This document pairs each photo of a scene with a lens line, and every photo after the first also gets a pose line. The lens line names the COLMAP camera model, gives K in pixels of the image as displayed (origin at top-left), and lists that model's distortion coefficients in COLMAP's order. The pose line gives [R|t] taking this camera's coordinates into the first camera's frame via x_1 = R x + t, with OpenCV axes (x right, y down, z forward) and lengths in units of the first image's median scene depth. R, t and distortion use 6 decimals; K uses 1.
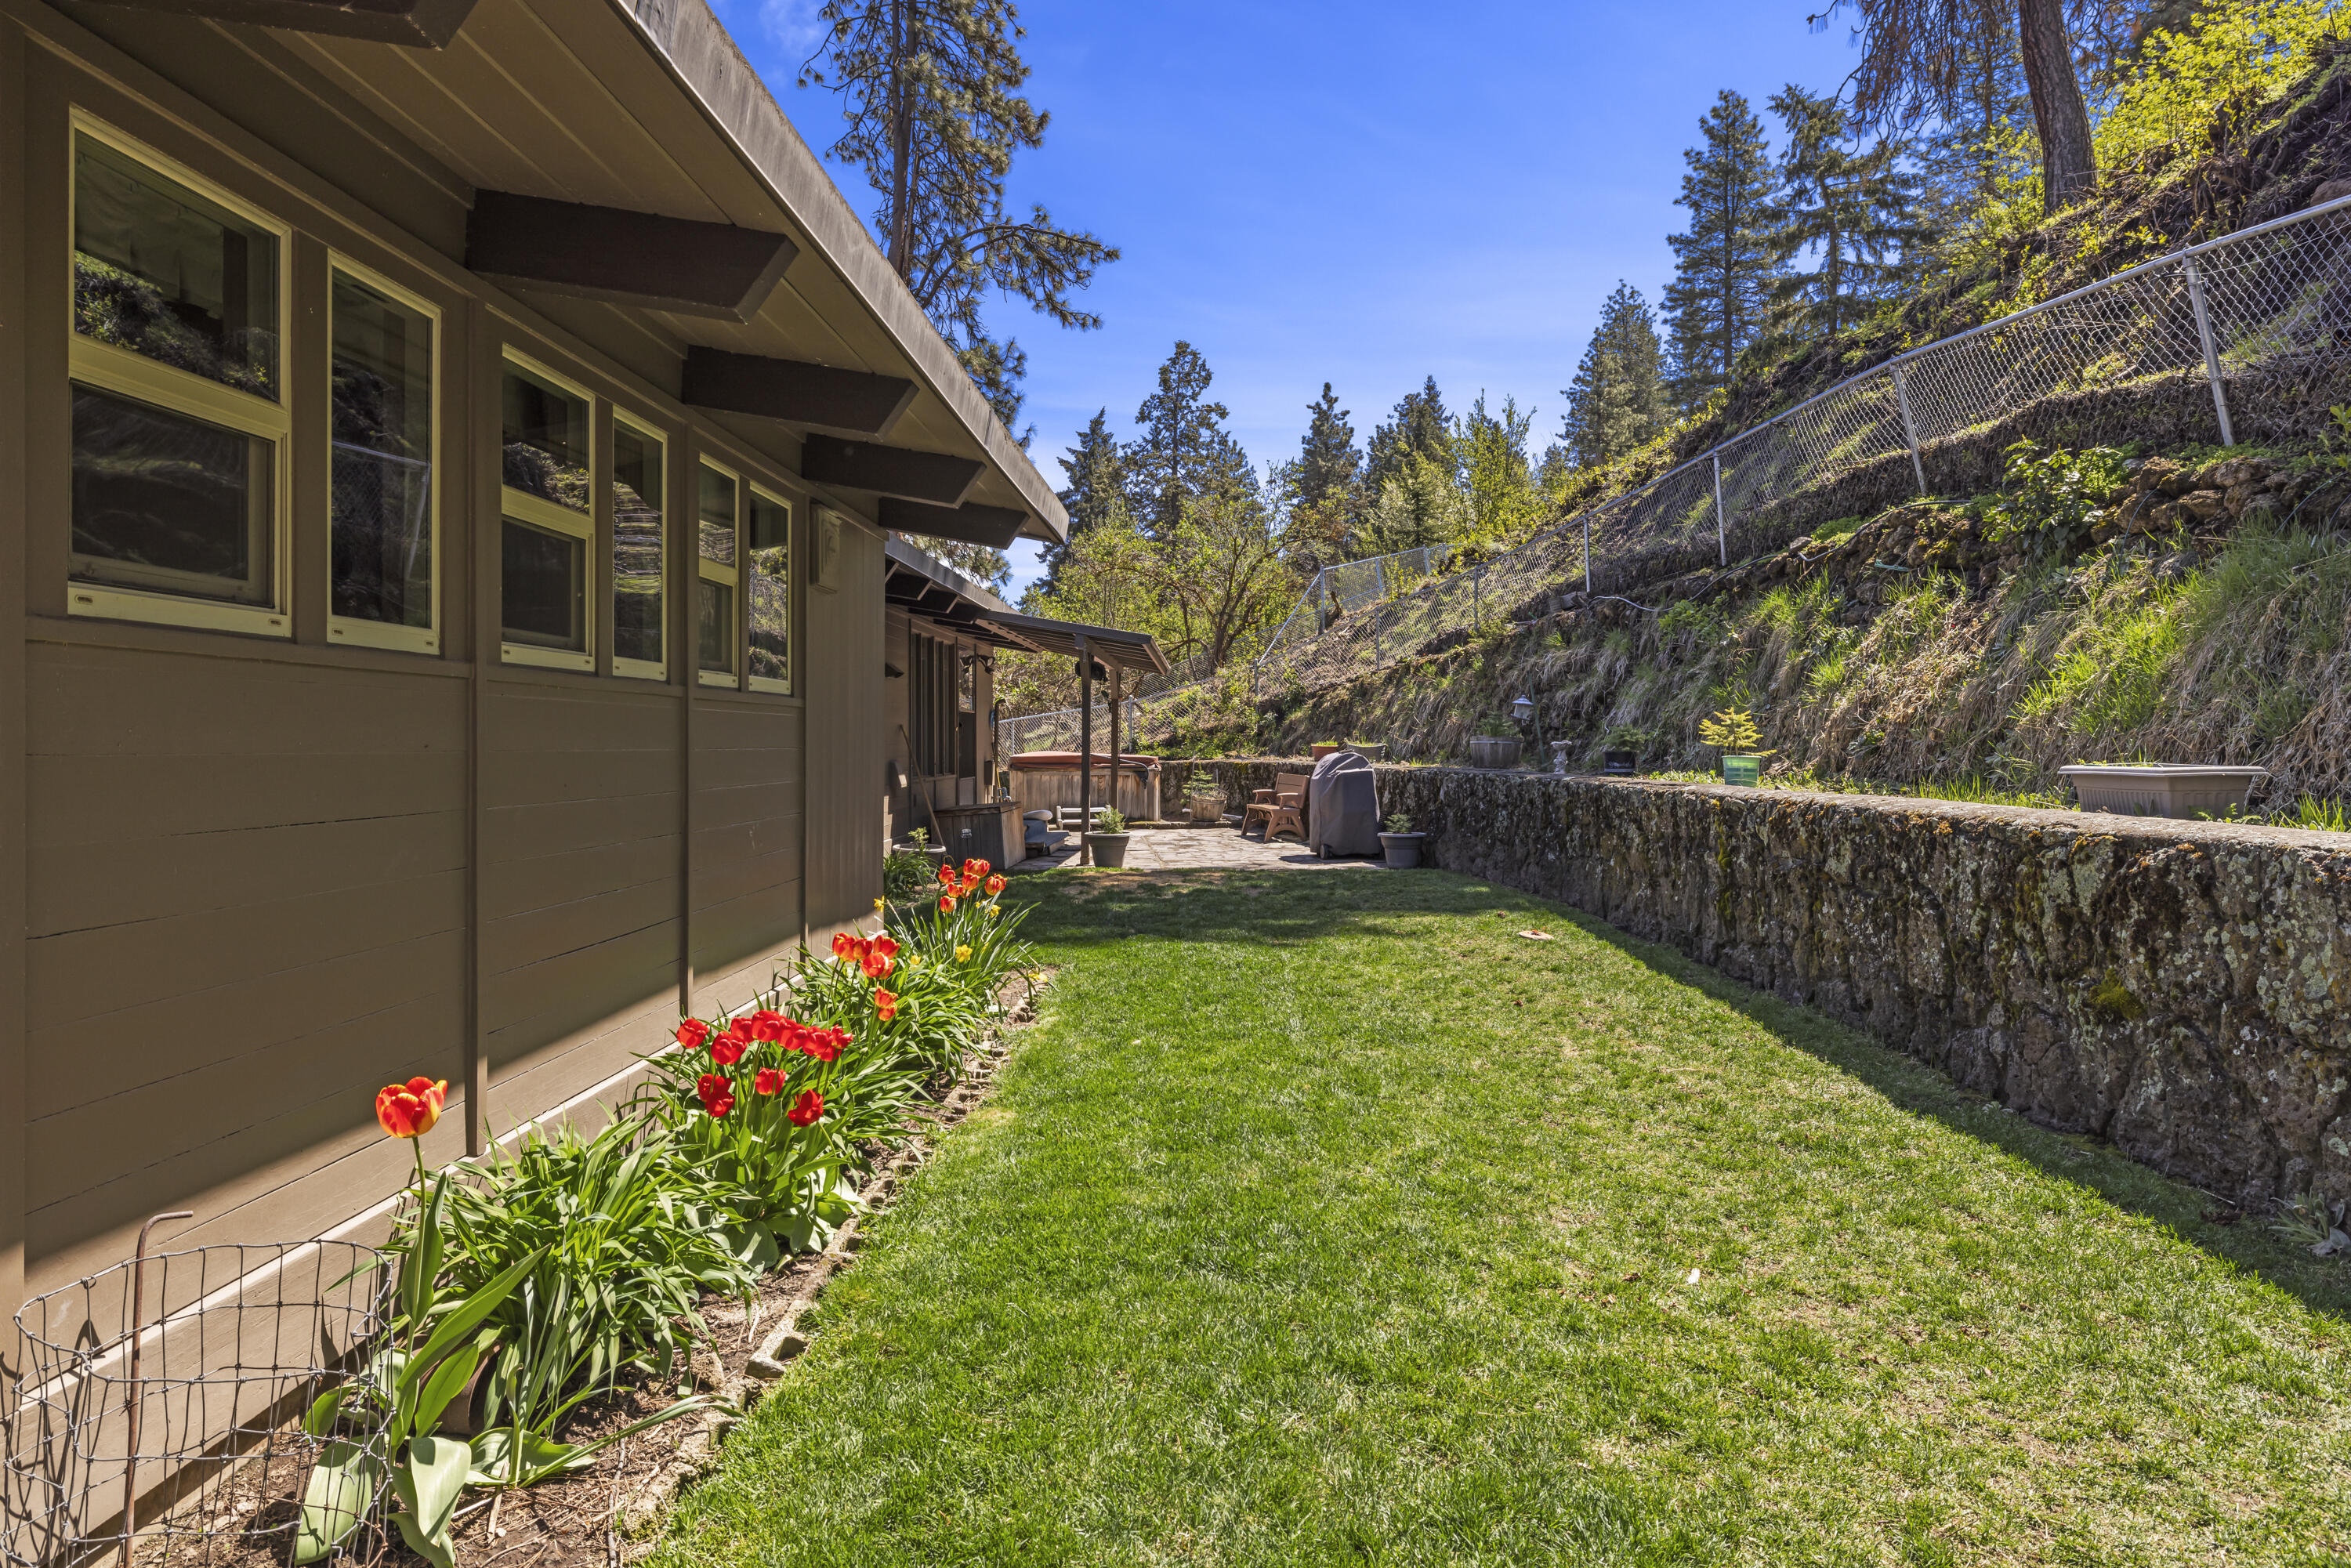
lens RADIAL K [[1385.7, 0, 1170.8], [0, 1385.7, 740.9], [0, 0, 1]] dist [0.001497, 0.000480]
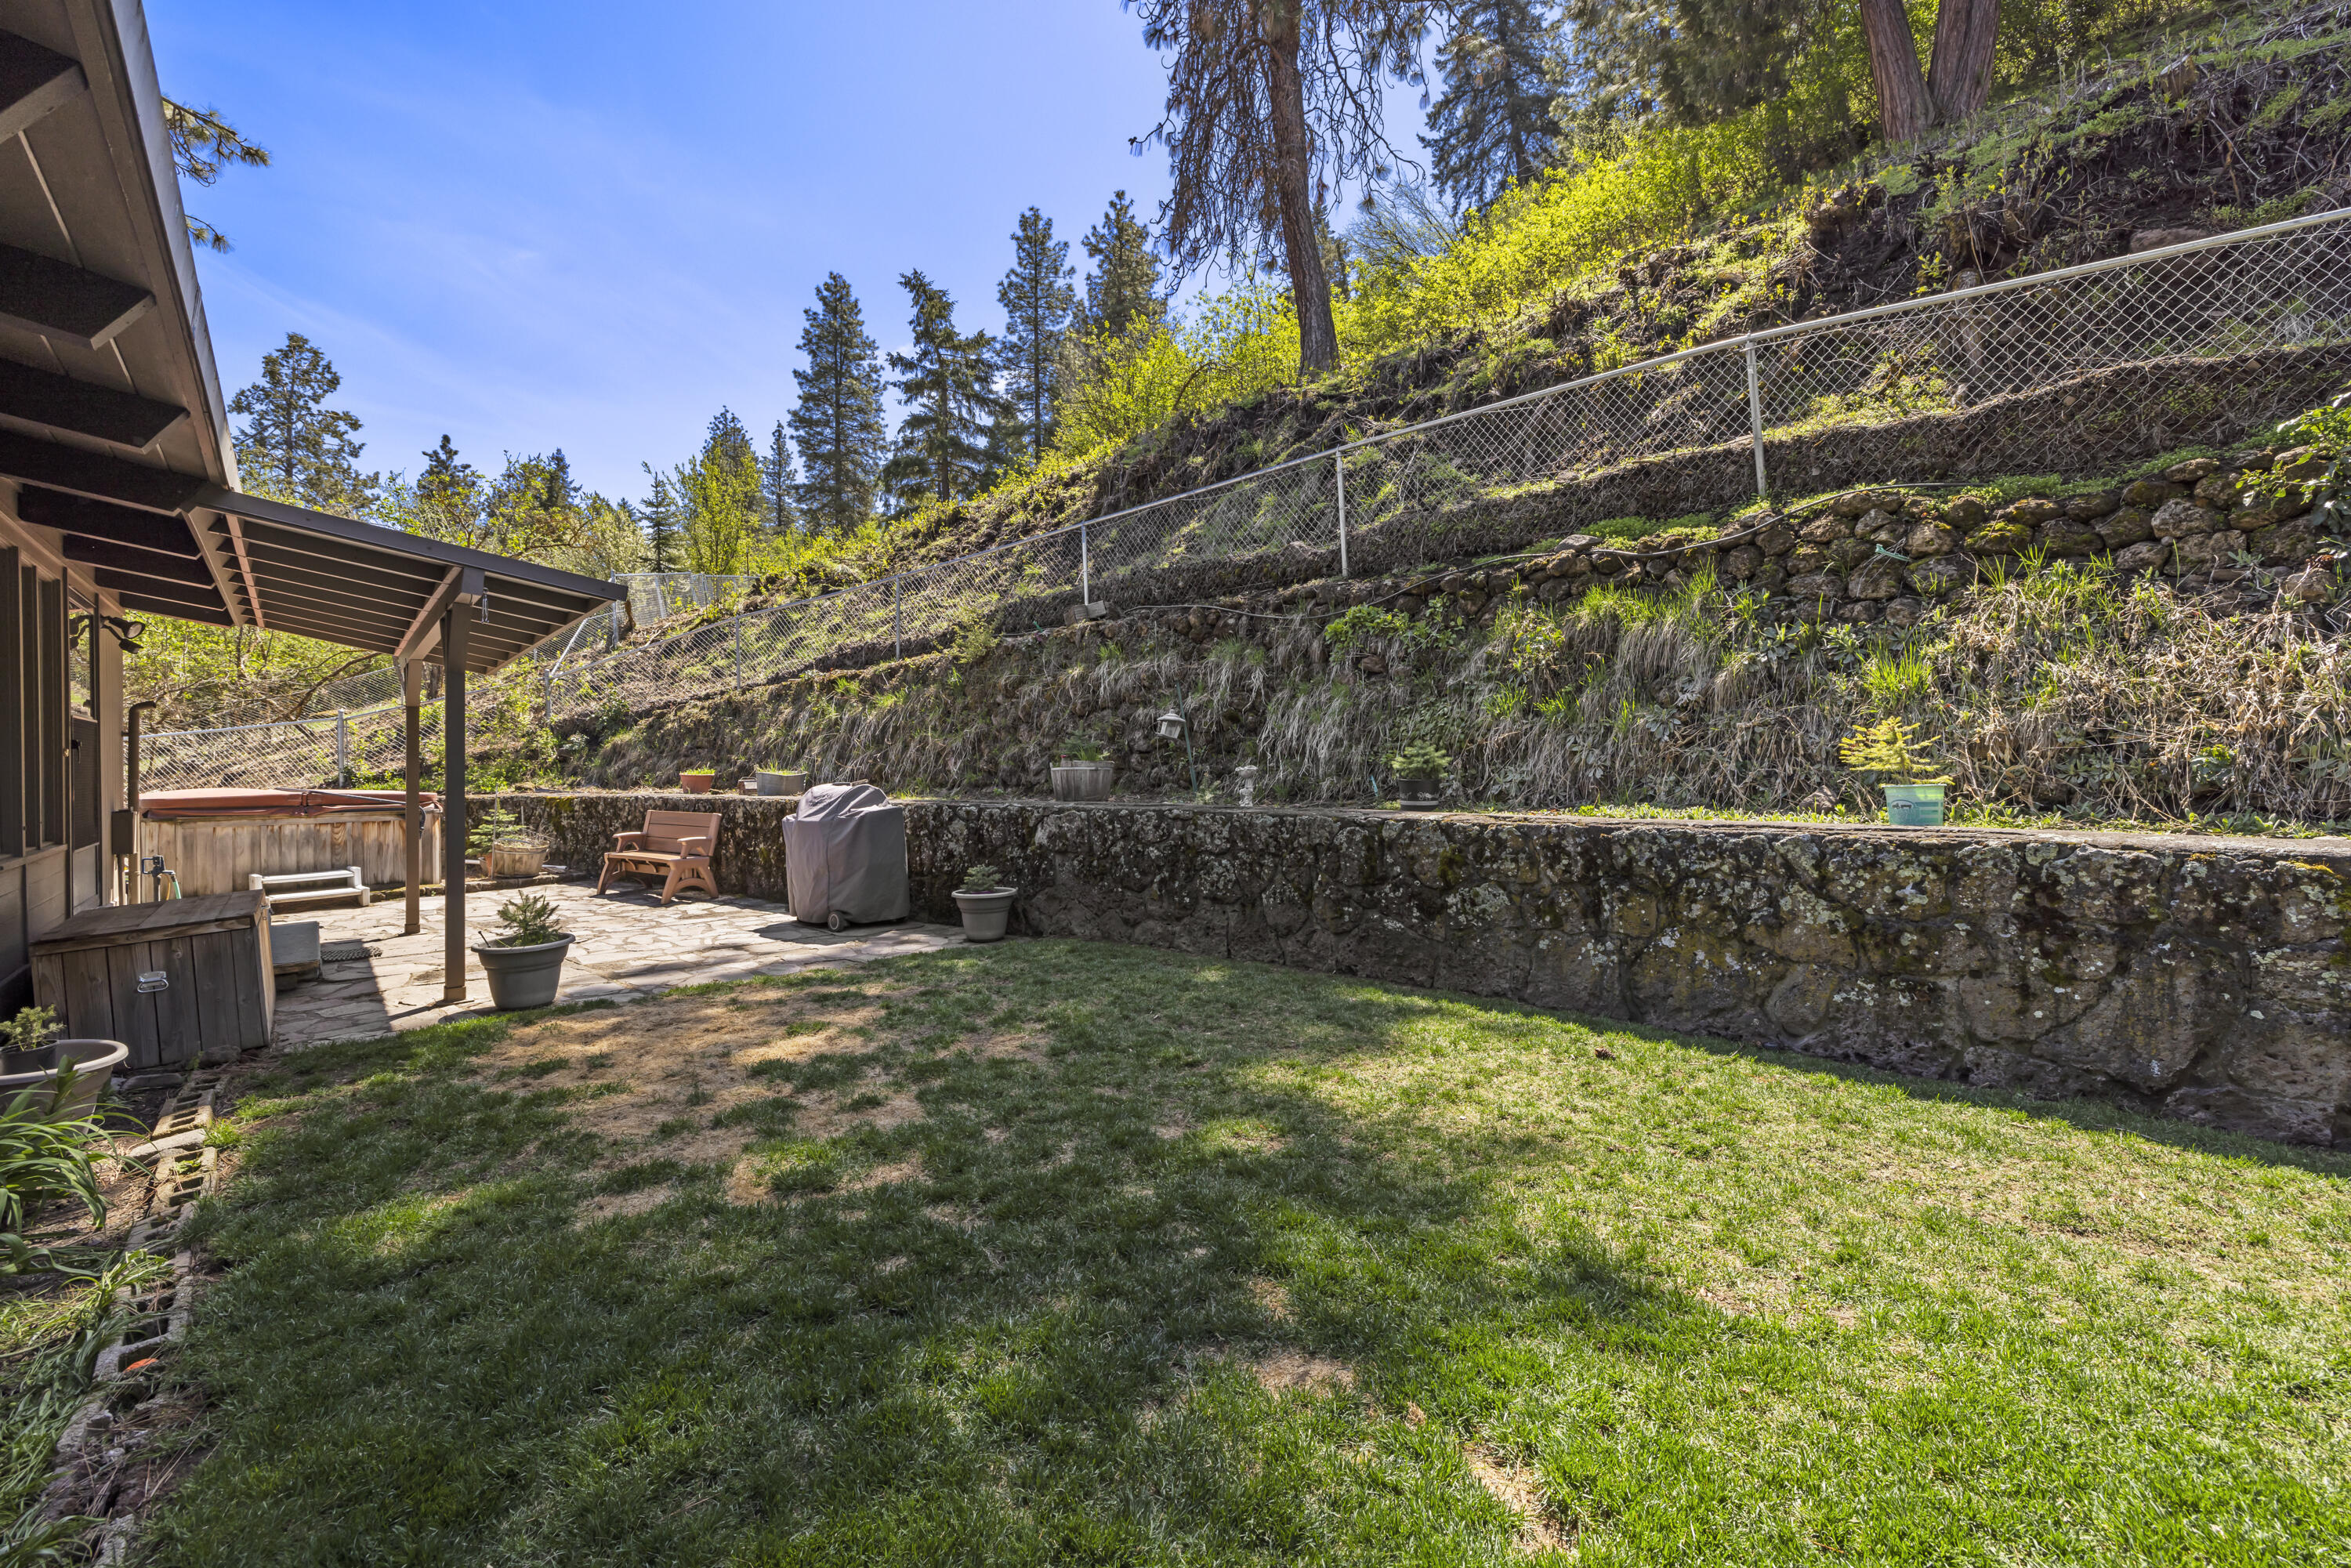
lens RADIAL K [[983.6, 0, 1174.3], [0, 983.6, 771.7], [0, 0, 1]] dist [0.000505, 0.000401]
pose [[0.719956, -0.013418, 0.693890, -0.029885], [0.008391, 0.999908, 0.010628, -0.000625], [-0.693969, -0.001829, 0.720003, 0.125846]]
